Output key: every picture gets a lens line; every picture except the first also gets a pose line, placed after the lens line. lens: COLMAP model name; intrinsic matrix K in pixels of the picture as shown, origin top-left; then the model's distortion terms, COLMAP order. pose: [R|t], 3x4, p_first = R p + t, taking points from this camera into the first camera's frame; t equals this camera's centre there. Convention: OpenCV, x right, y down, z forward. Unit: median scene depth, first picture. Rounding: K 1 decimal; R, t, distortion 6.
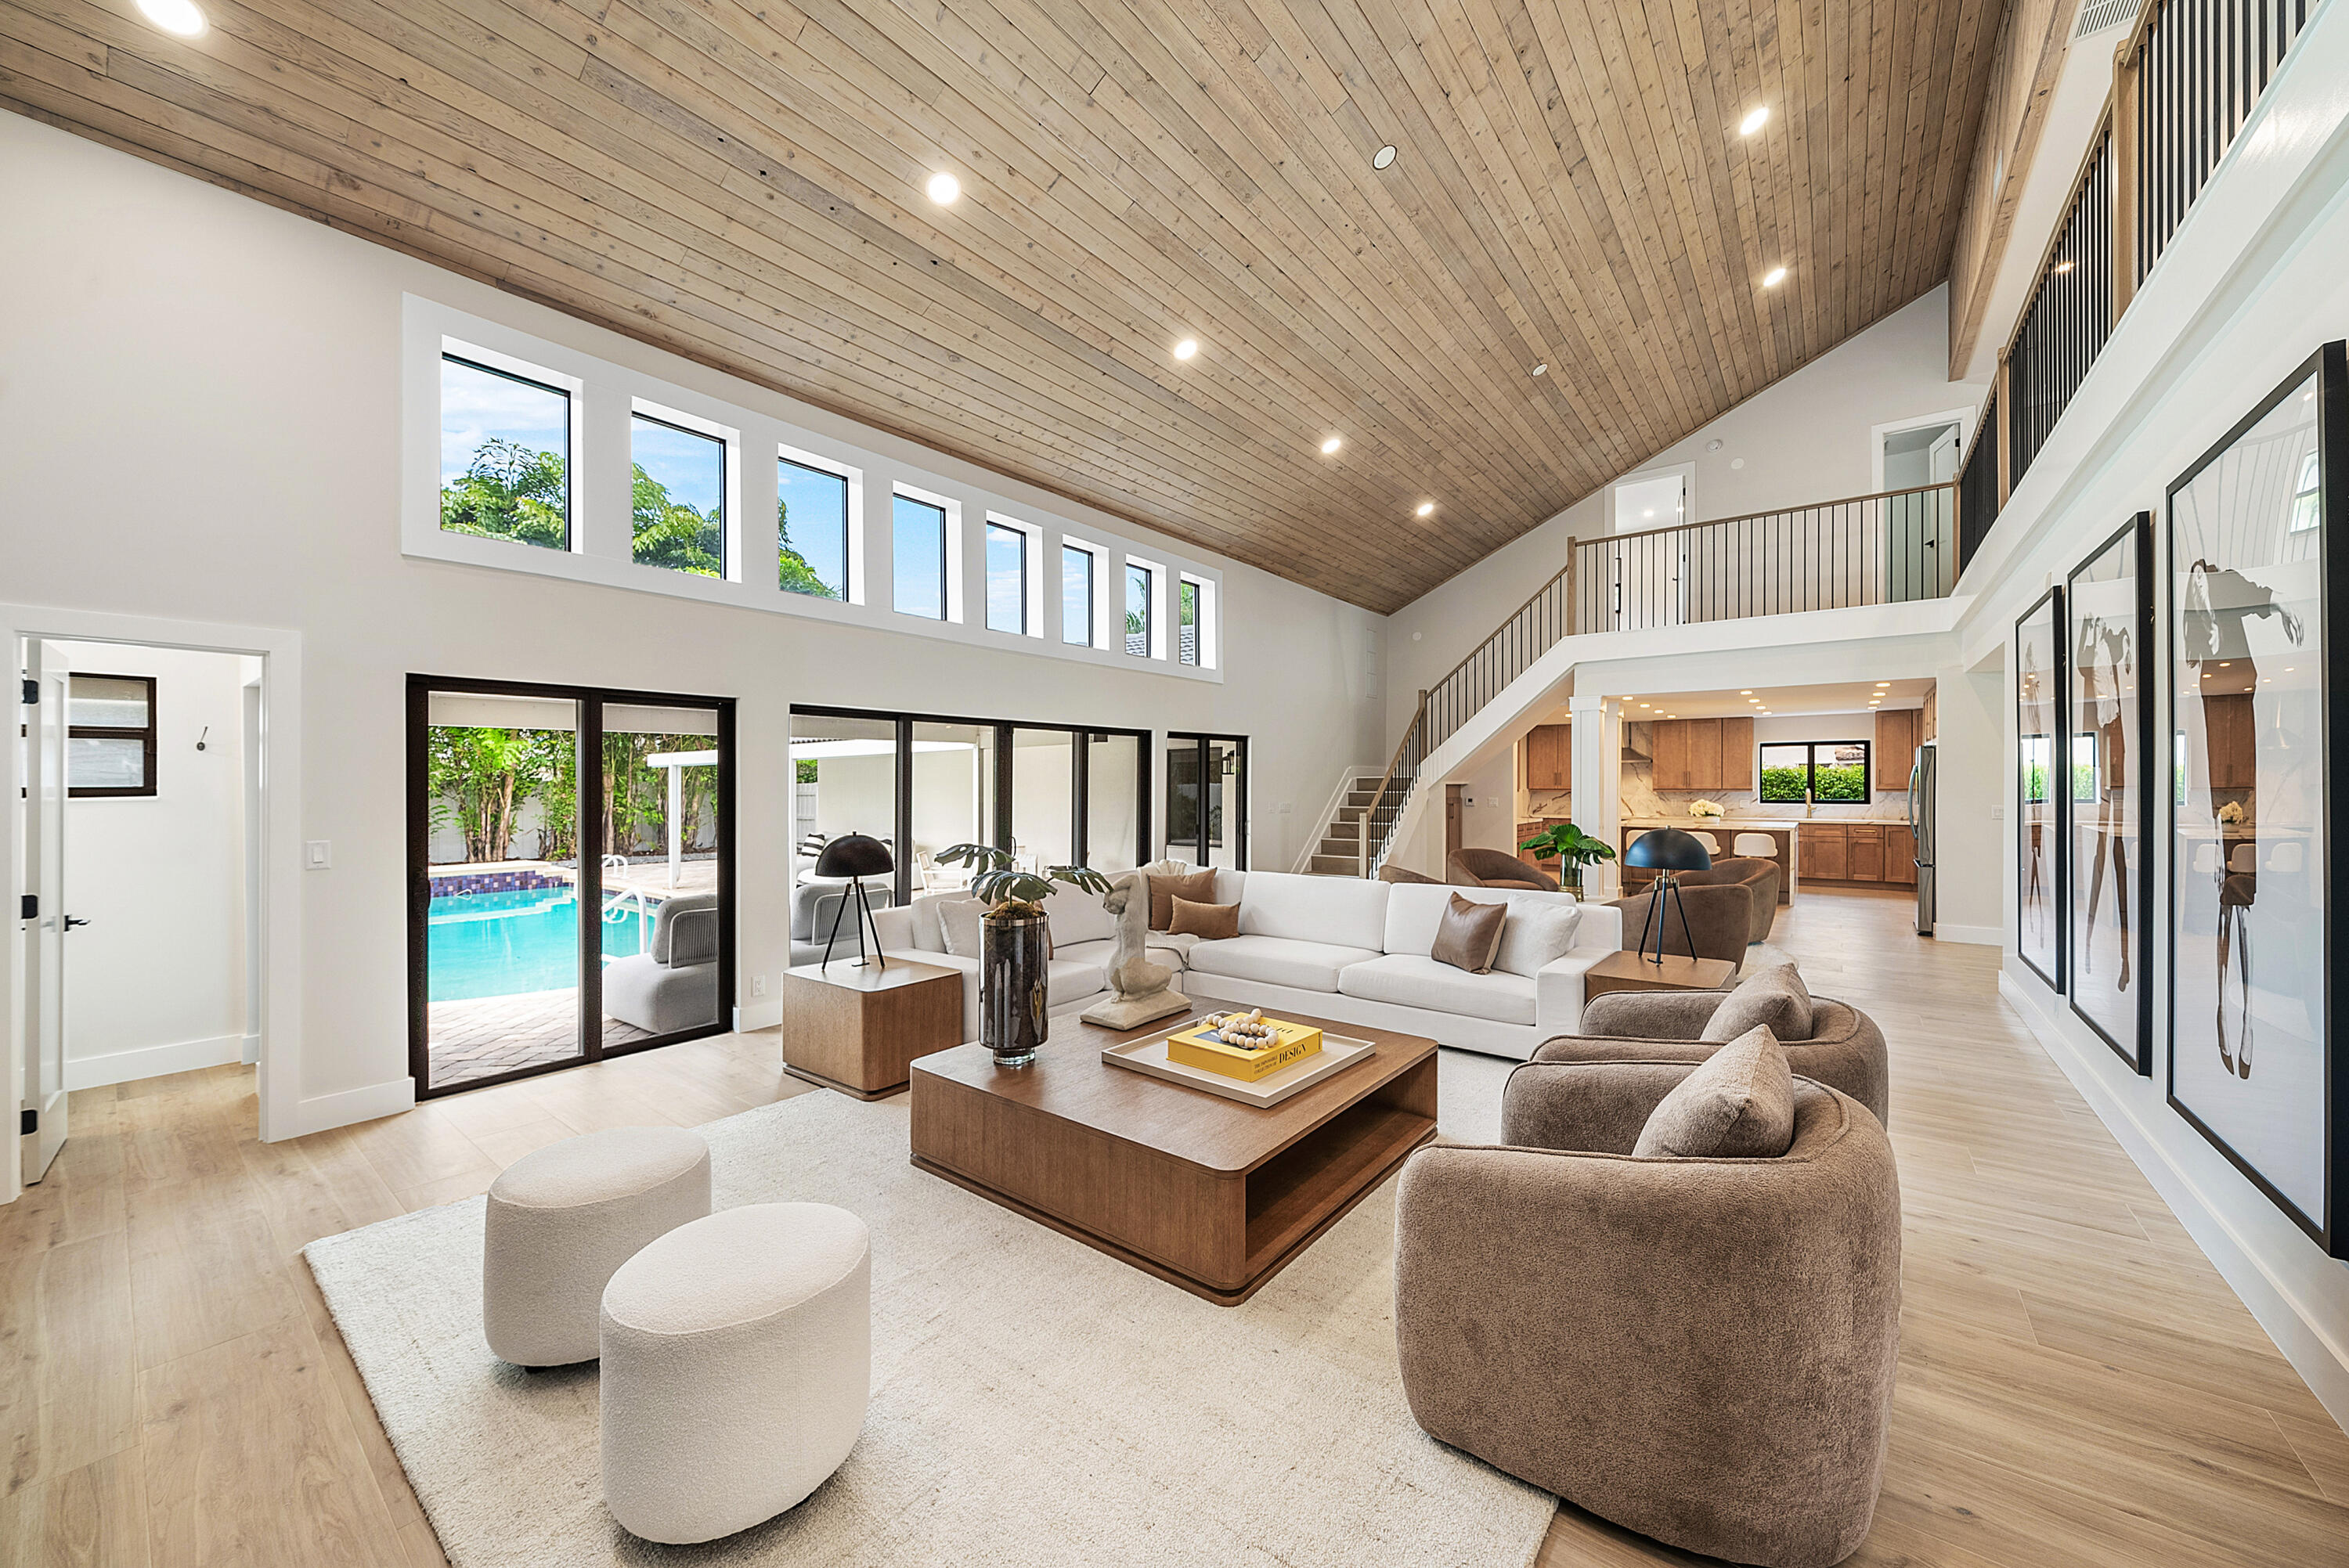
lens RADIAL K [[859.5, 0, 1189.3], [0, 859.5, 788.8], [0, 0, 1]] dist [-0.003466, -0.000064]
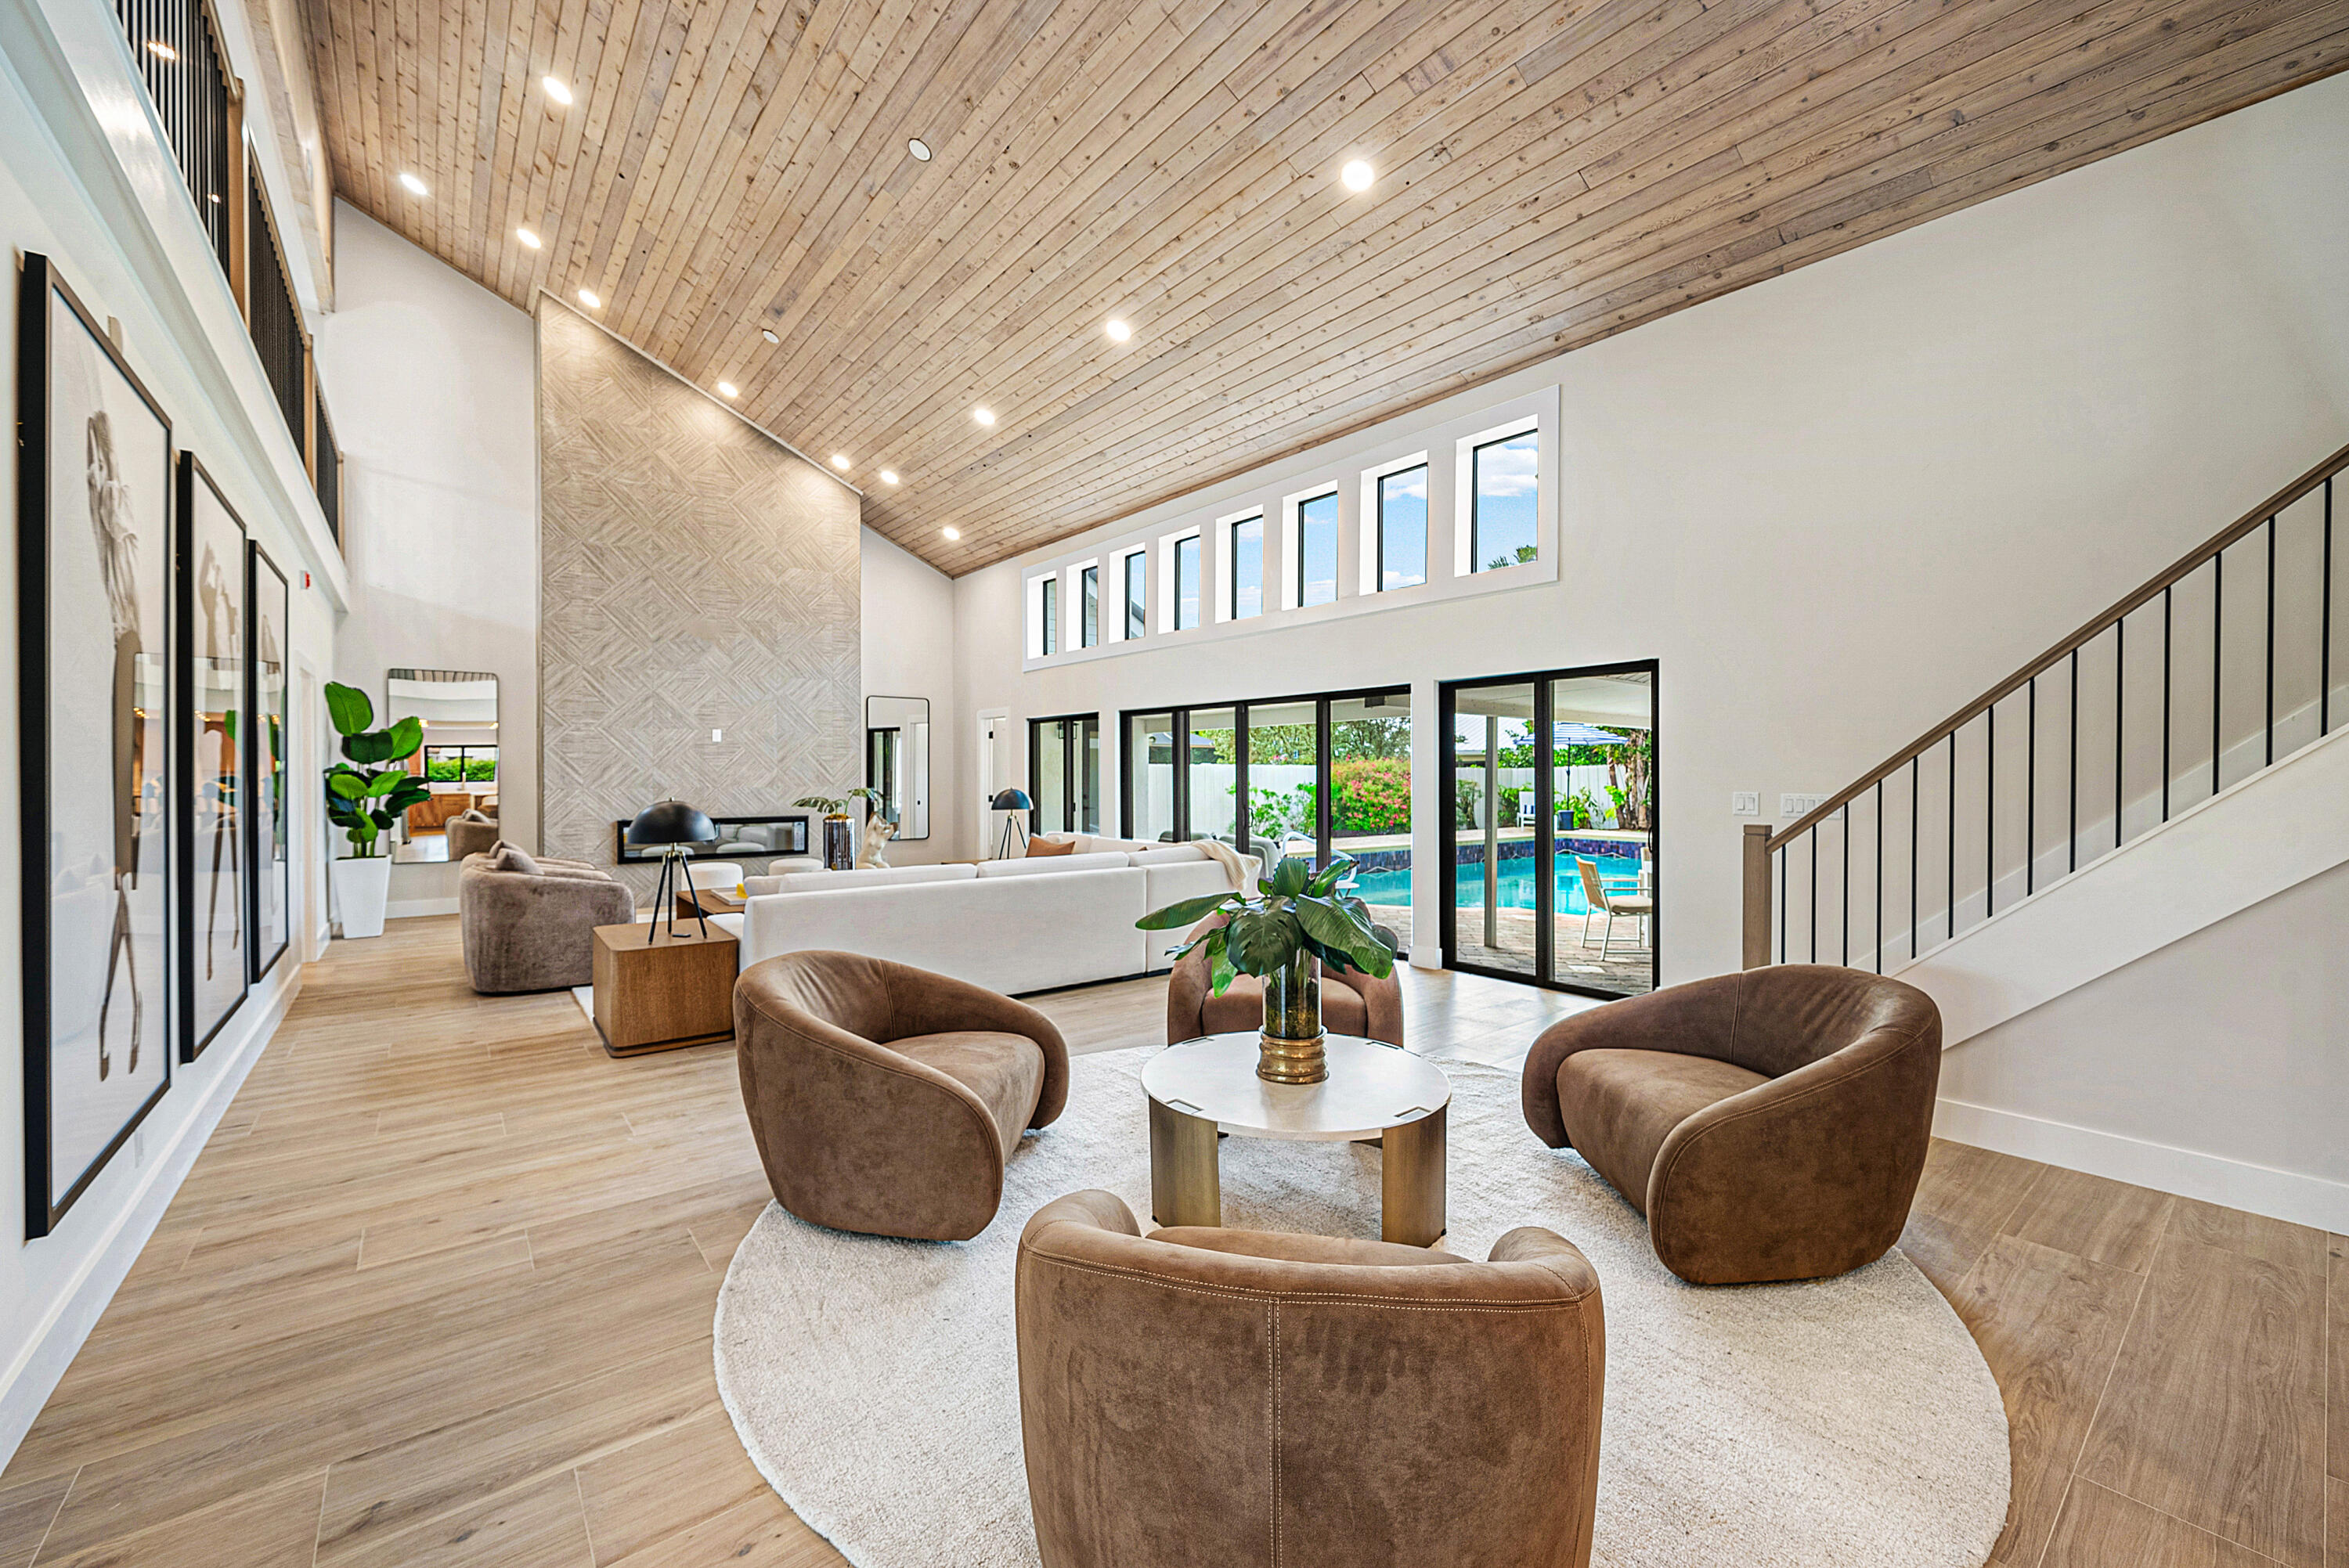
lens RADIAL K [[968.5, 0, 1174.4], [0, 968.5, 766.2], [0, 0, 1]] dist [-0.002675, -0.000457]
pose [[-0.271841, 0.004836, -0.962330, 1.130531], [0.002022, 0.999988, 0.004454, -0.002753], [0.962340, -0.000735, -0.271847, 1.439349]]
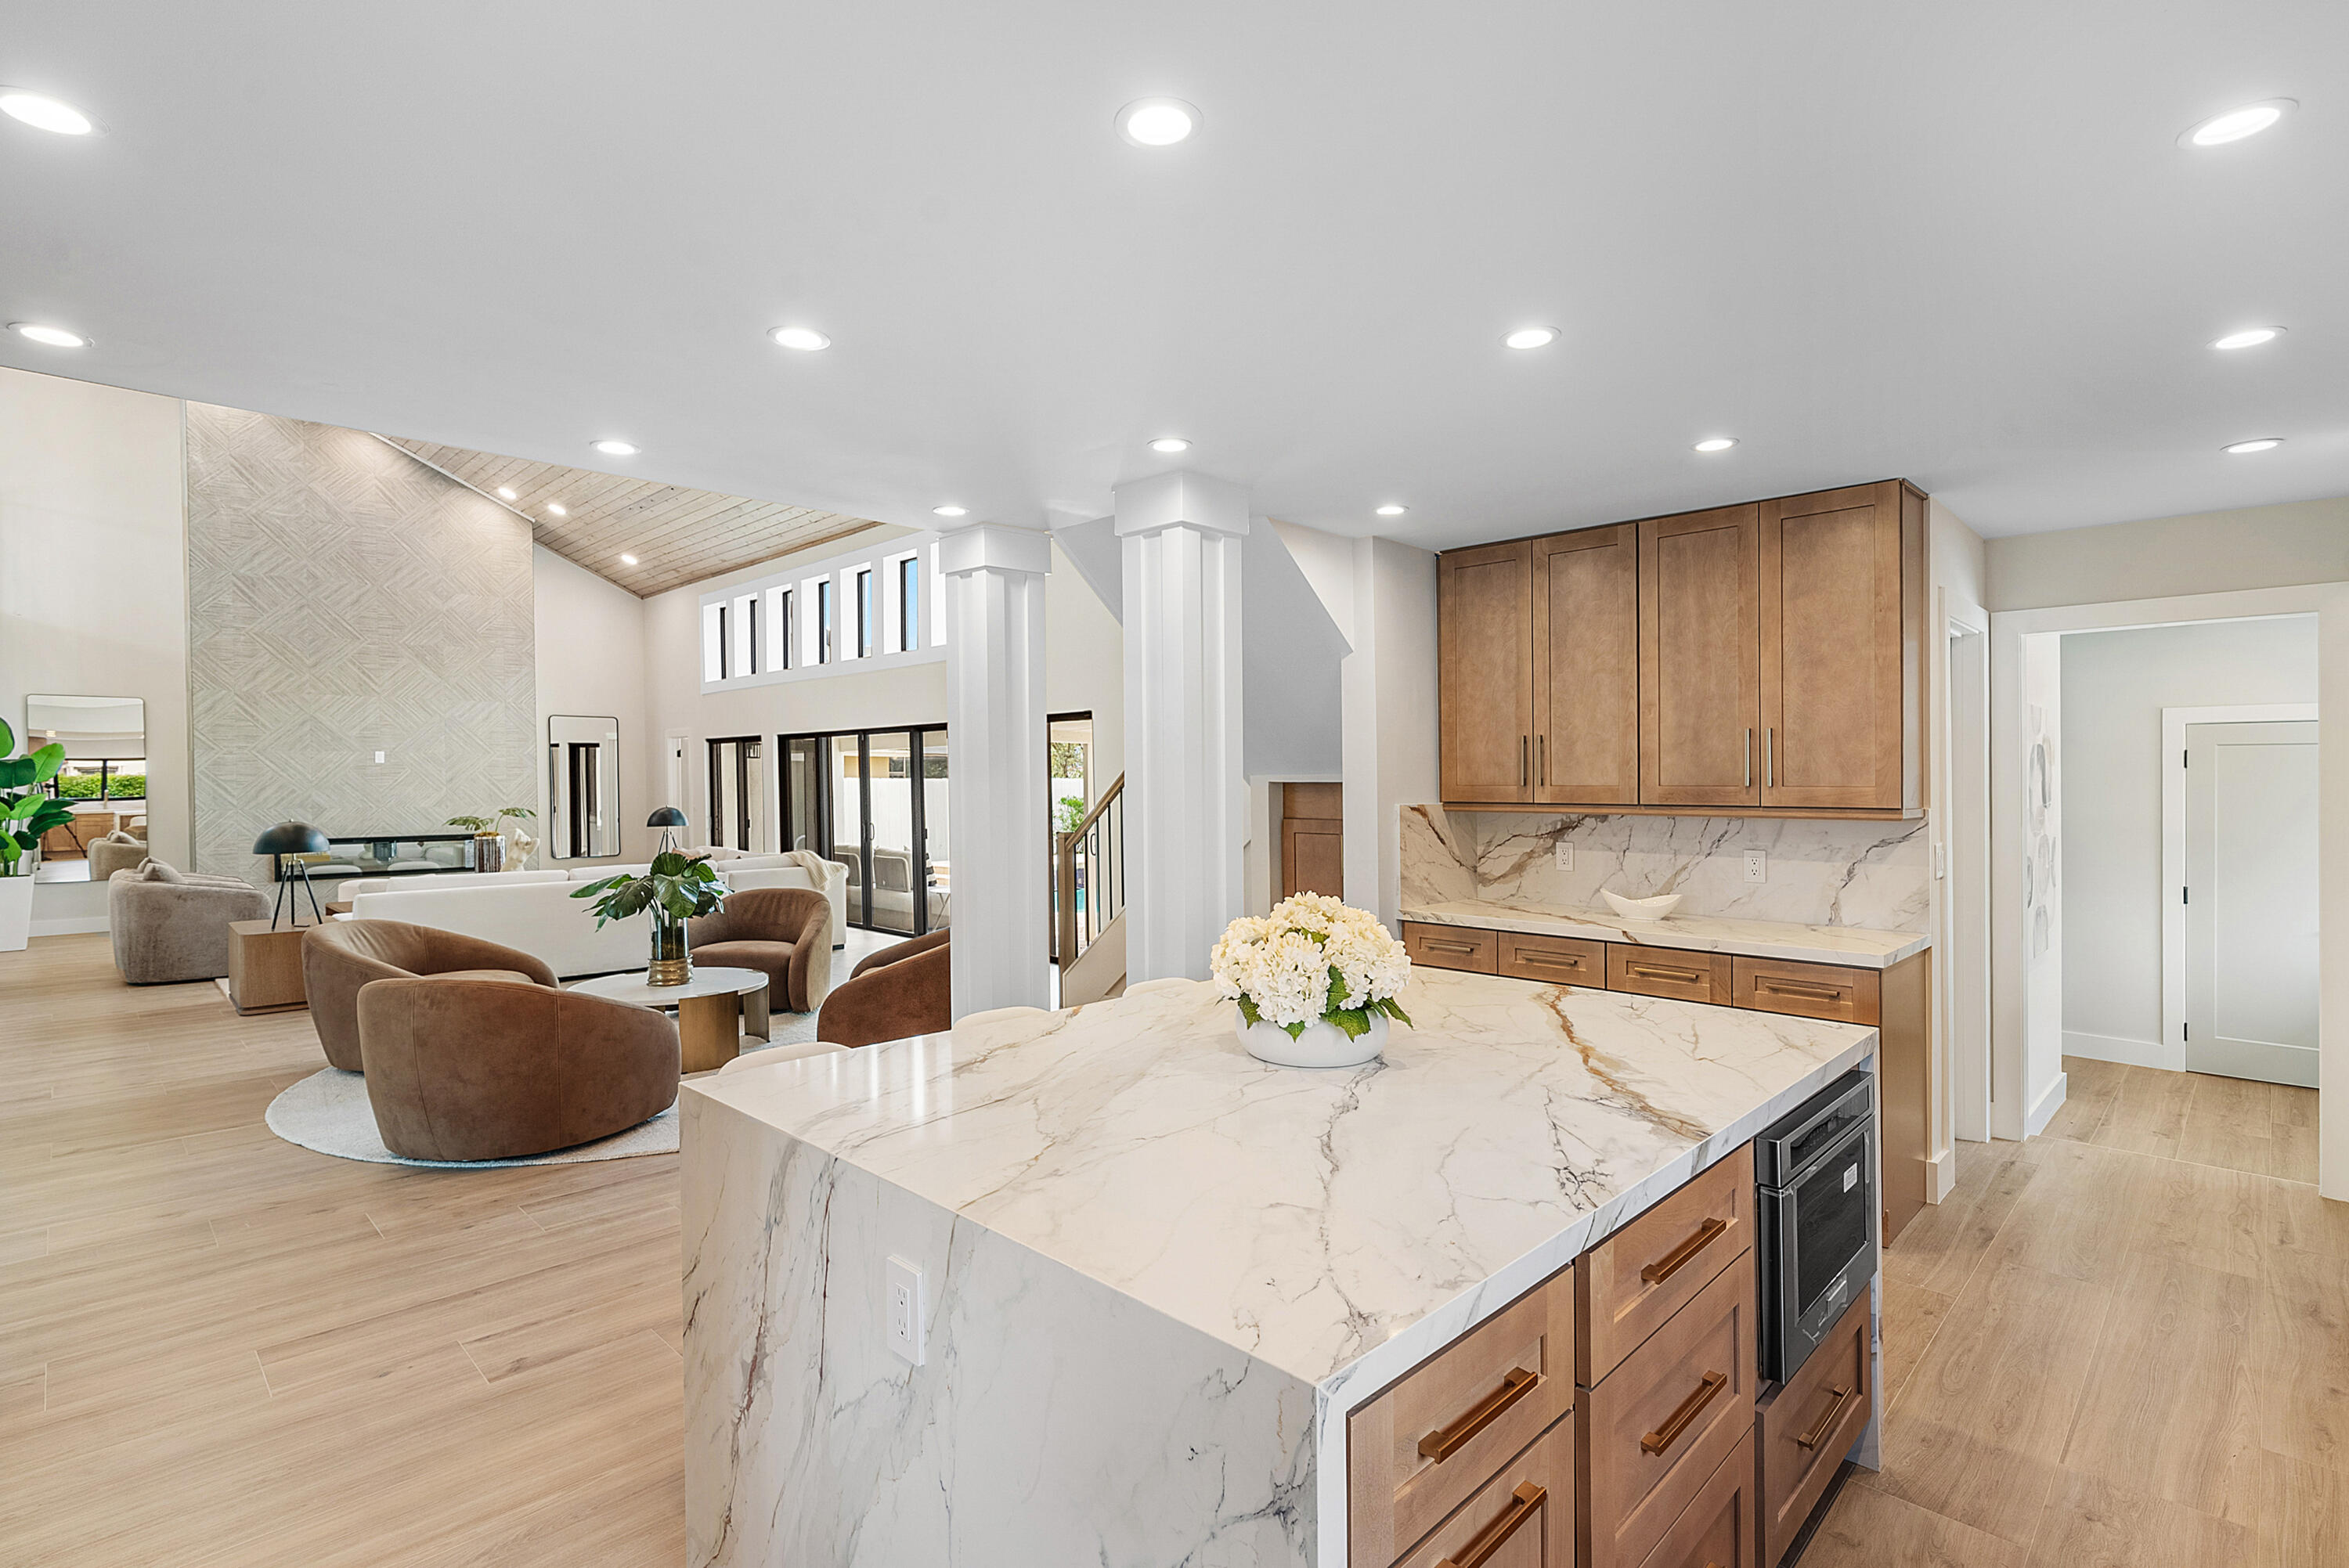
lens RADIAL K [[1120.2, 0, 1189.1], [0, 1120.2, 789.9], [0, 0, 1]] dist [-0.016518, 0.002885]
pose [[-0.132664, 0.019656, -0.990966, 1.528787], [0.004099, 0.999806, 0.019283, -0.024389], [0.991153, -0.001504, -0.132719, 1.940574]]
